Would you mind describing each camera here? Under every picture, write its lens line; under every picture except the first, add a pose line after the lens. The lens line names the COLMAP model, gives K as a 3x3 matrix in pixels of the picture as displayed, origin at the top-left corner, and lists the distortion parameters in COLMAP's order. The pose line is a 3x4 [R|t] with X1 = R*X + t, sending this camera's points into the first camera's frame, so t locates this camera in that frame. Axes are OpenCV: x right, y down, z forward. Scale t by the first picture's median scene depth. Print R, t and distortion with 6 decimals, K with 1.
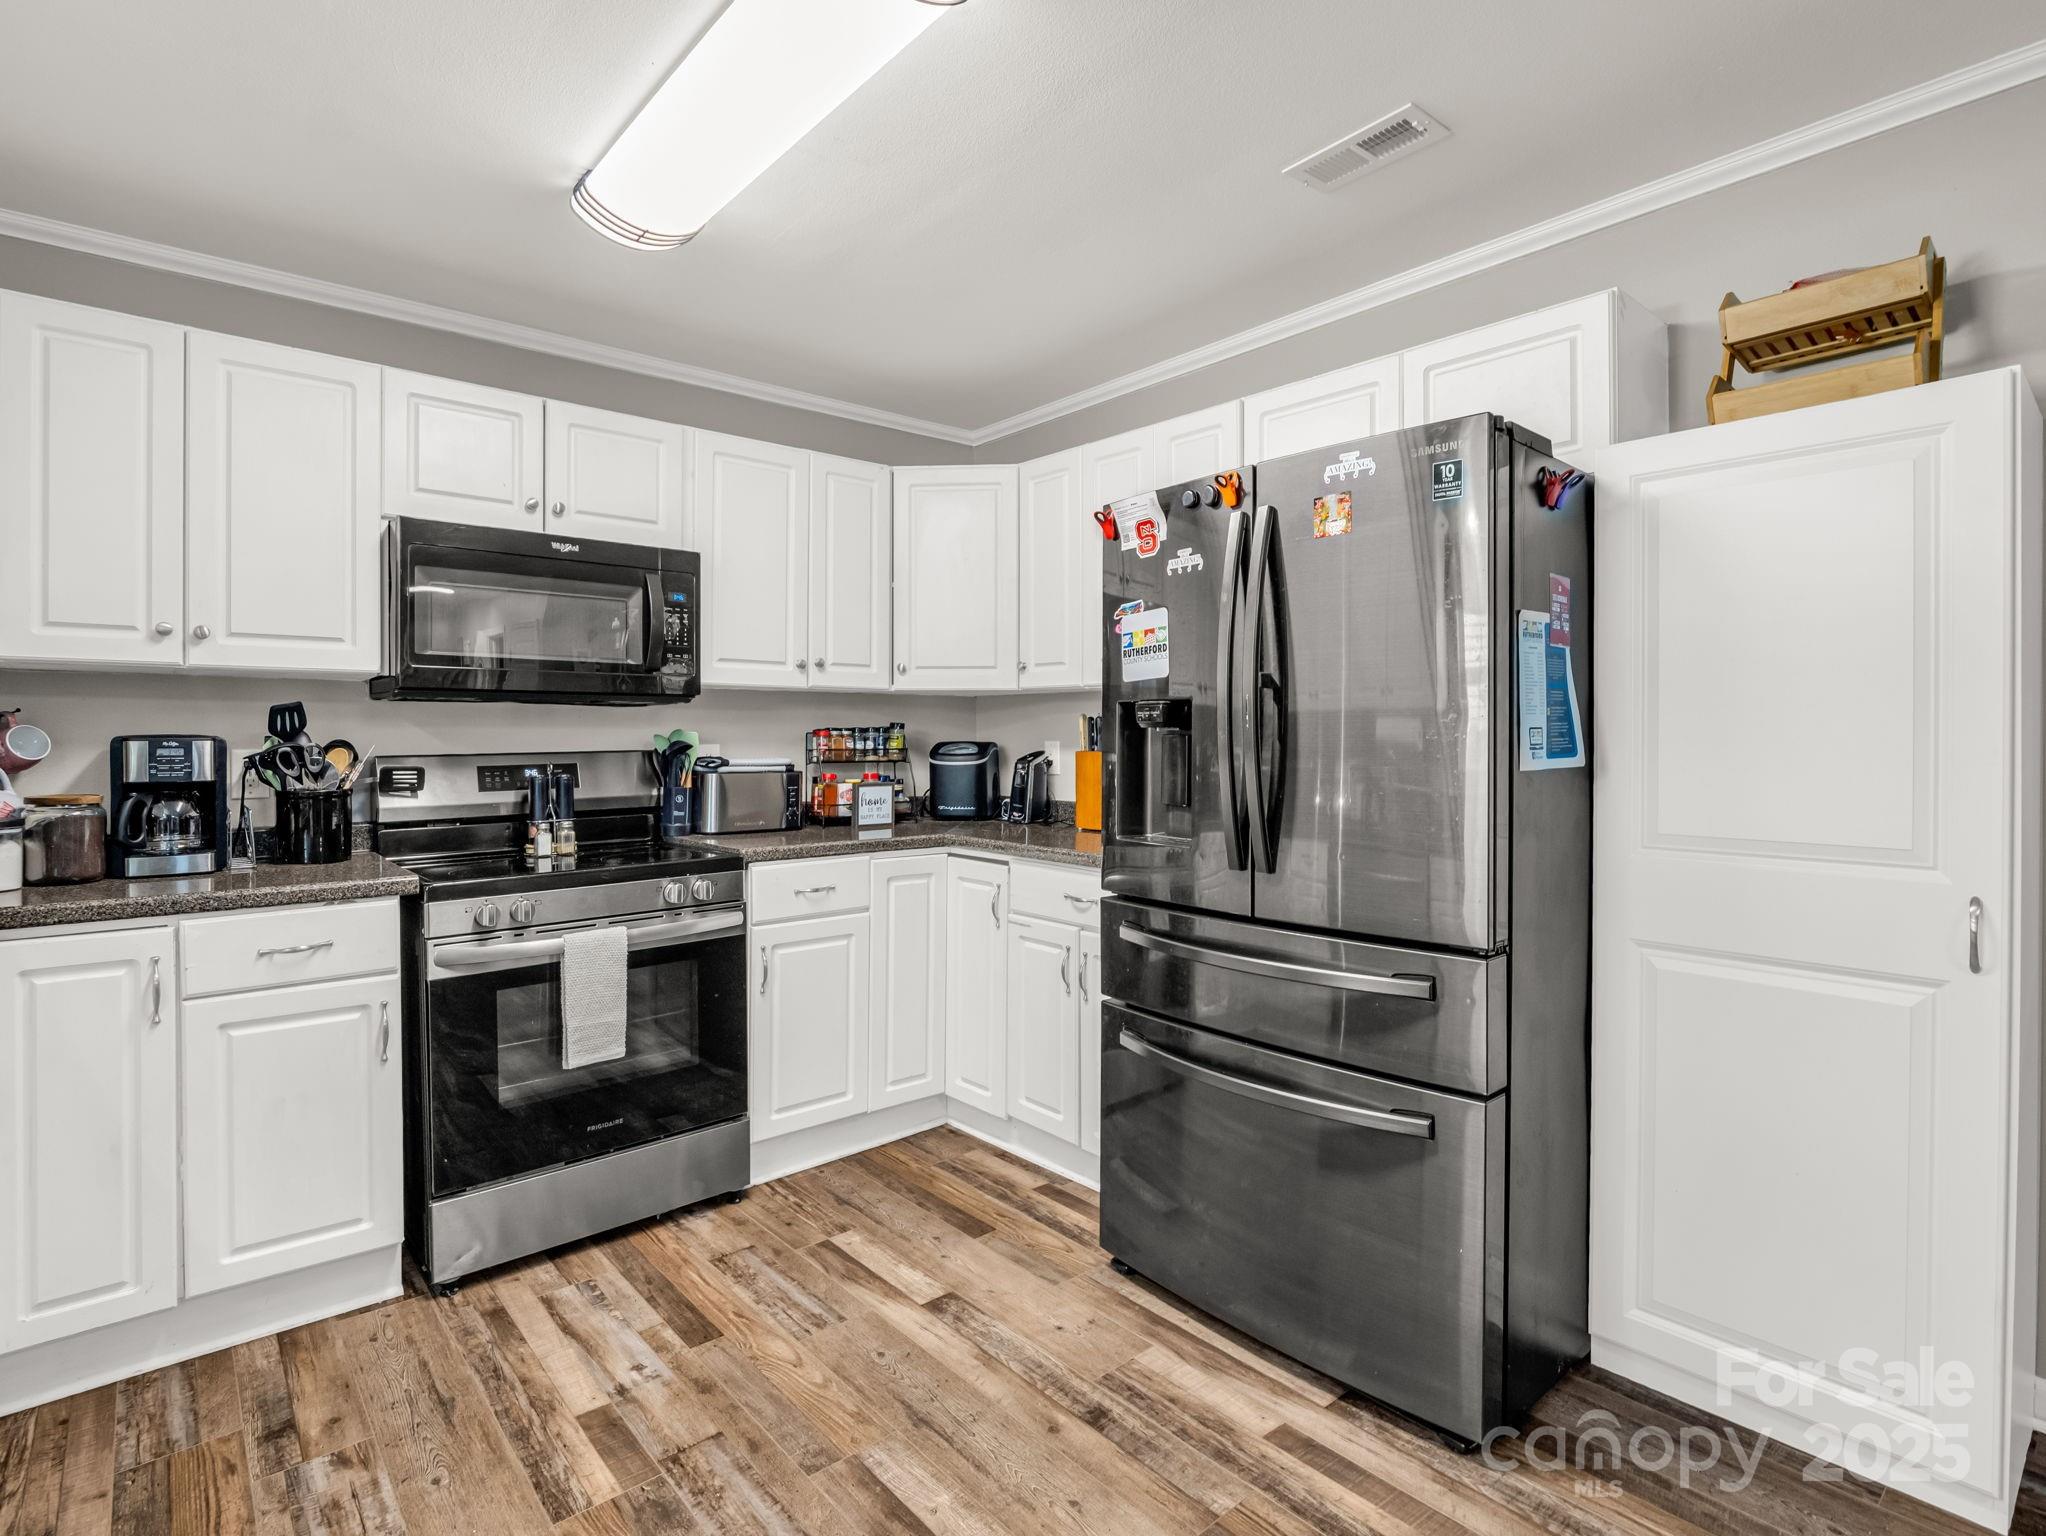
lens RADIAL K [[1047.0, 0, 1041.9], [0, 1047.0, 746.5], [0, 0, 1]] dist [0.000417, -0.000233]
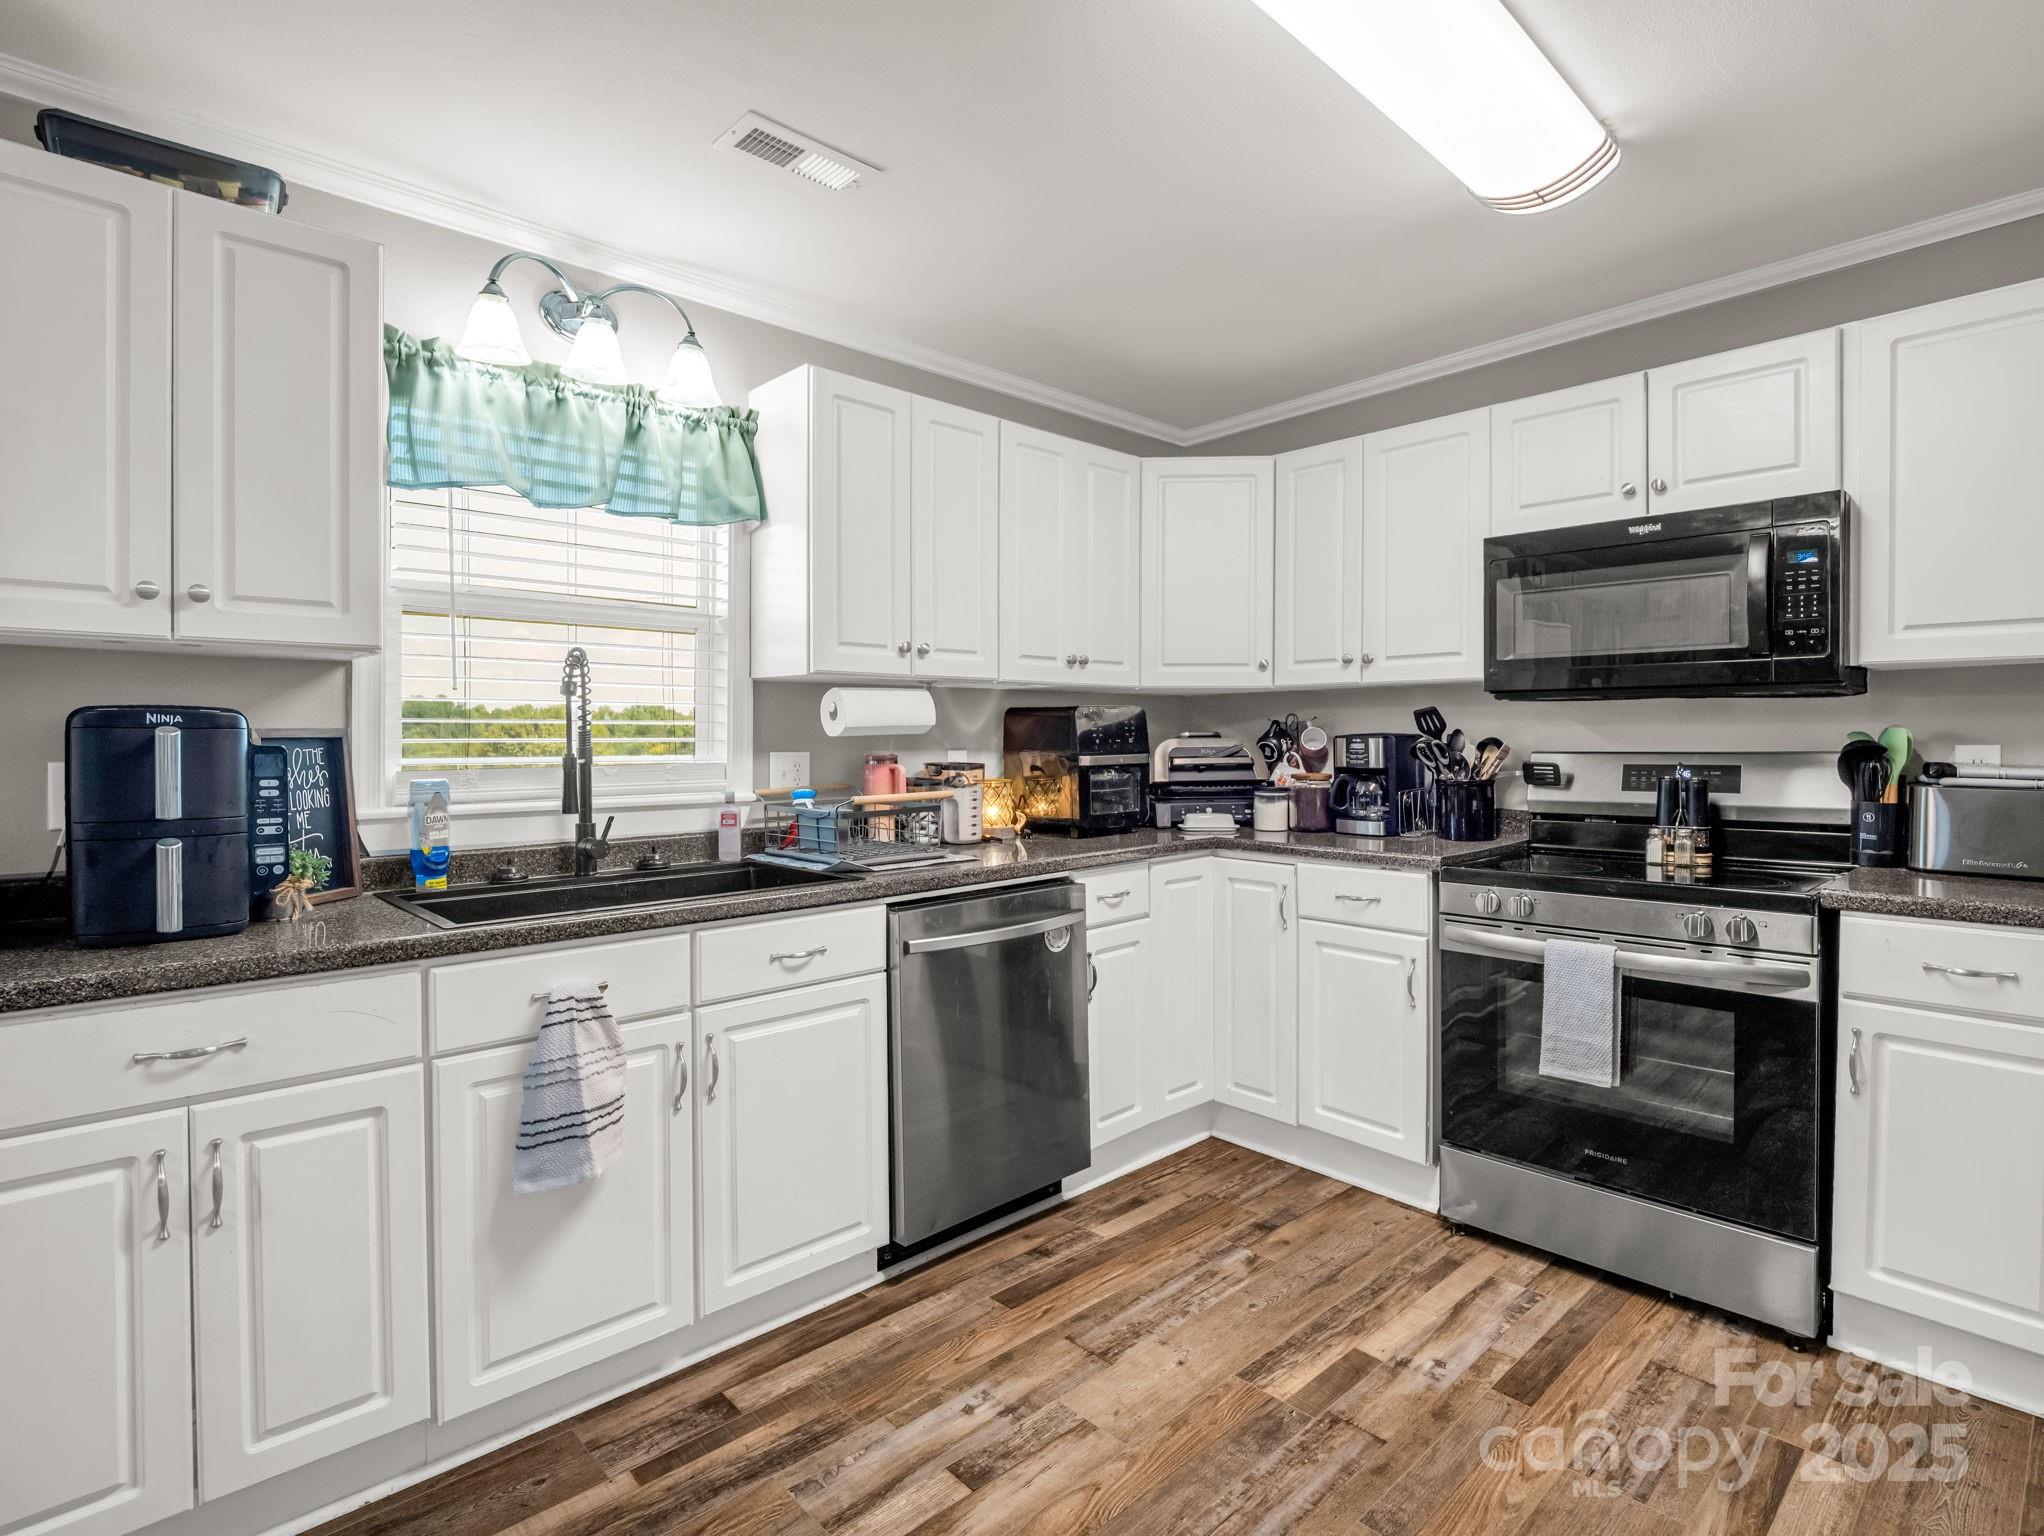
lens RADIAL K [[1046.0, 0, 1043.5], [0, 1046.0, 762.3], [0, 0, 1]] dist [0.000417, -0.000233]
pose [[0.036913, 0.025002, -0.999006, 0.508217], [-0.009414, 0.999651, 0.024671, -0.003419], [0.999274, 0.008494, 0.037136, 0.500134]]
